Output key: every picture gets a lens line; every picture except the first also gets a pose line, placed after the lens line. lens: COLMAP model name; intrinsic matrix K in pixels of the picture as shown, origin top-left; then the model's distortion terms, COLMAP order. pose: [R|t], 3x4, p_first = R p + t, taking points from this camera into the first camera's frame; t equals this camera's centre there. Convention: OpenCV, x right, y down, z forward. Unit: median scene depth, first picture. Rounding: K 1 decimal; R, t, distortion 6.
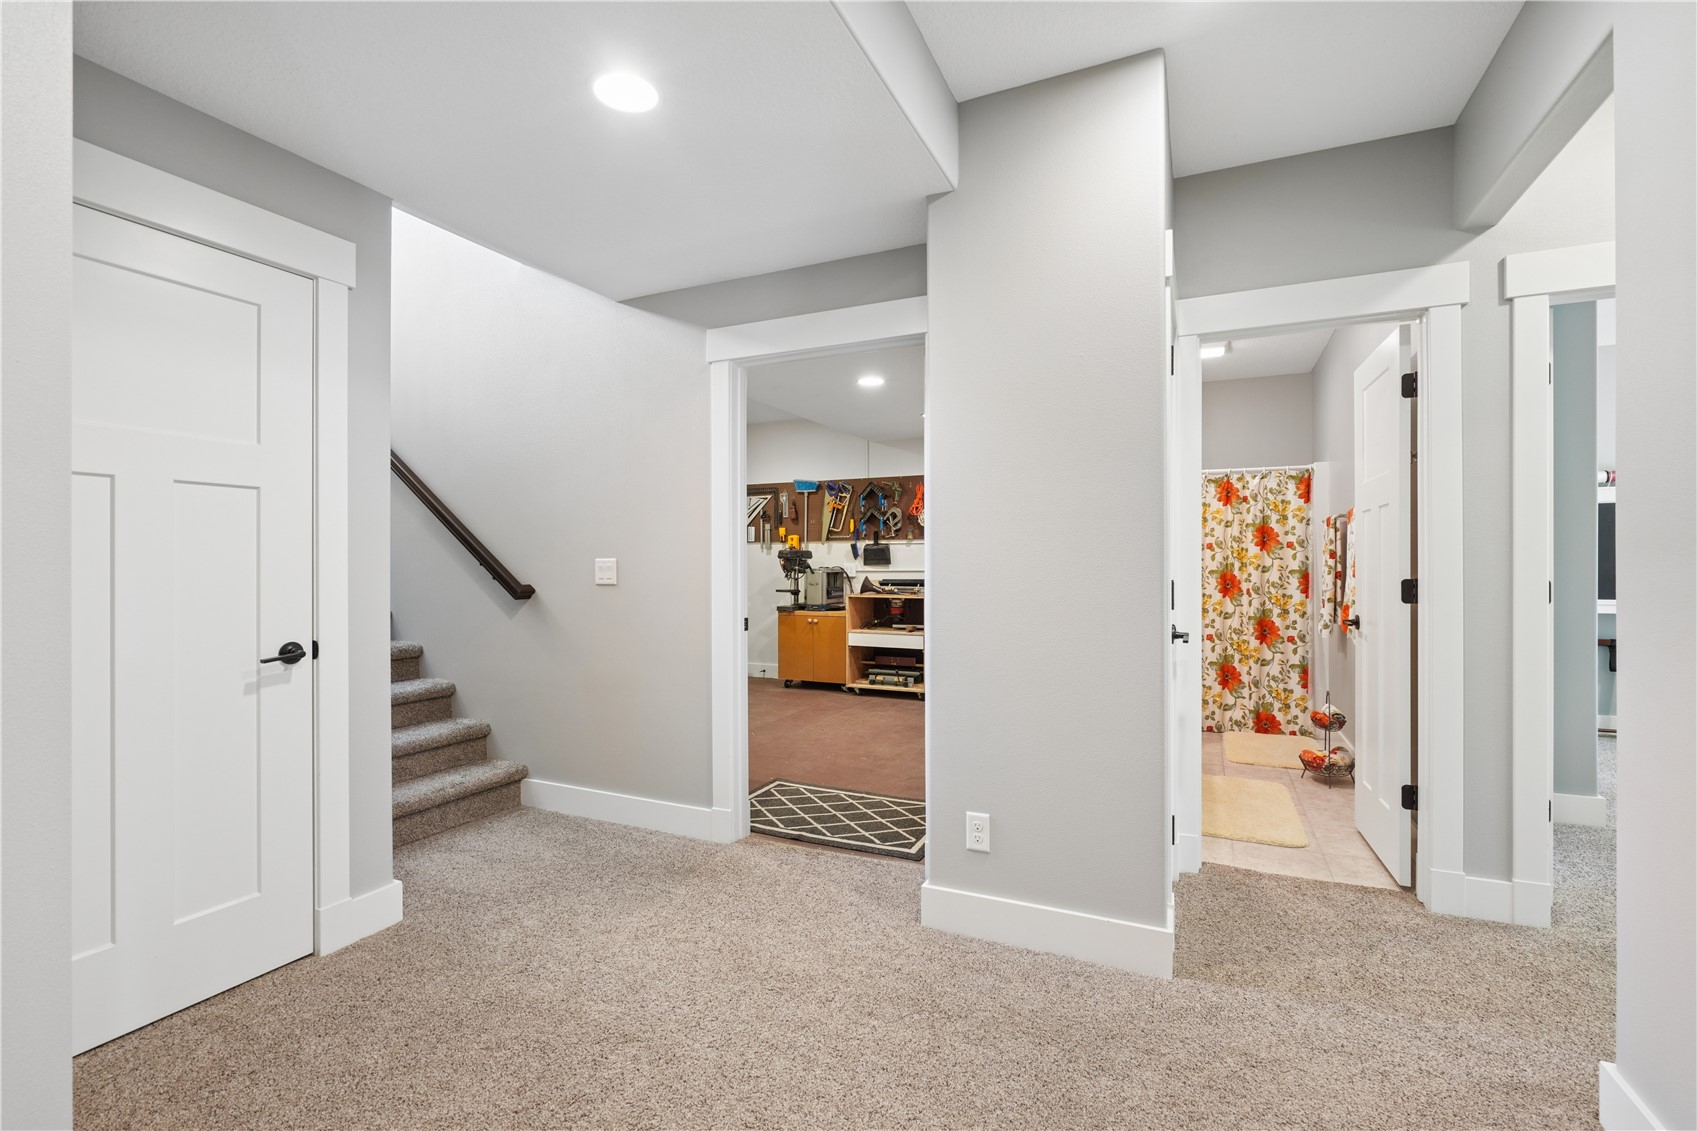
lens RADIAL K [[768.4, 0, 853.1], [0, 768.4, 561.8], [0, 0, 1]] dist [0.003617, 0.001160]
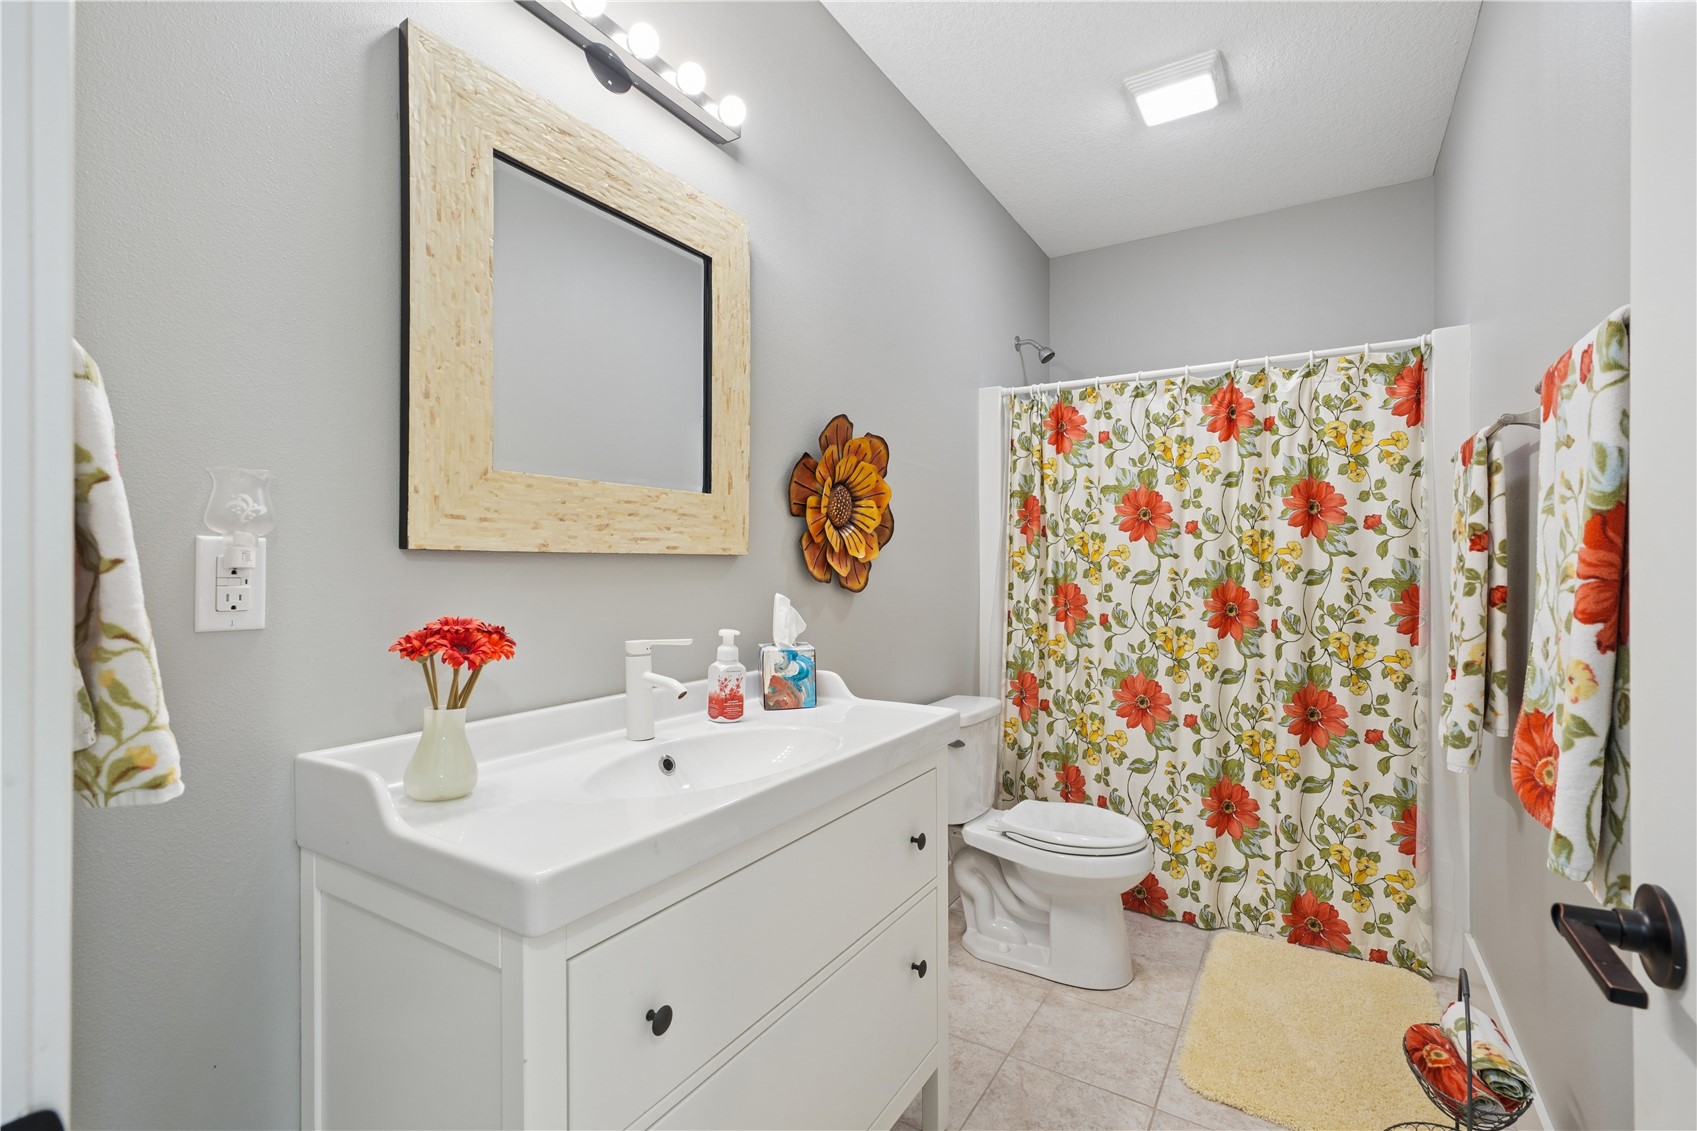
lens RADIAL K [[768.4, 0, 838.5], [0, 768.4, 563.1], [0, 0, 1]] dist [0.003617, 0.001160]
pose [[0.990790, 0.001718, -0.135394, 0.323827], [-0.001802, 0.999998, -0.000501, 0.002030], [0.135393, 0.000740, 0.990792, 0.520511]]
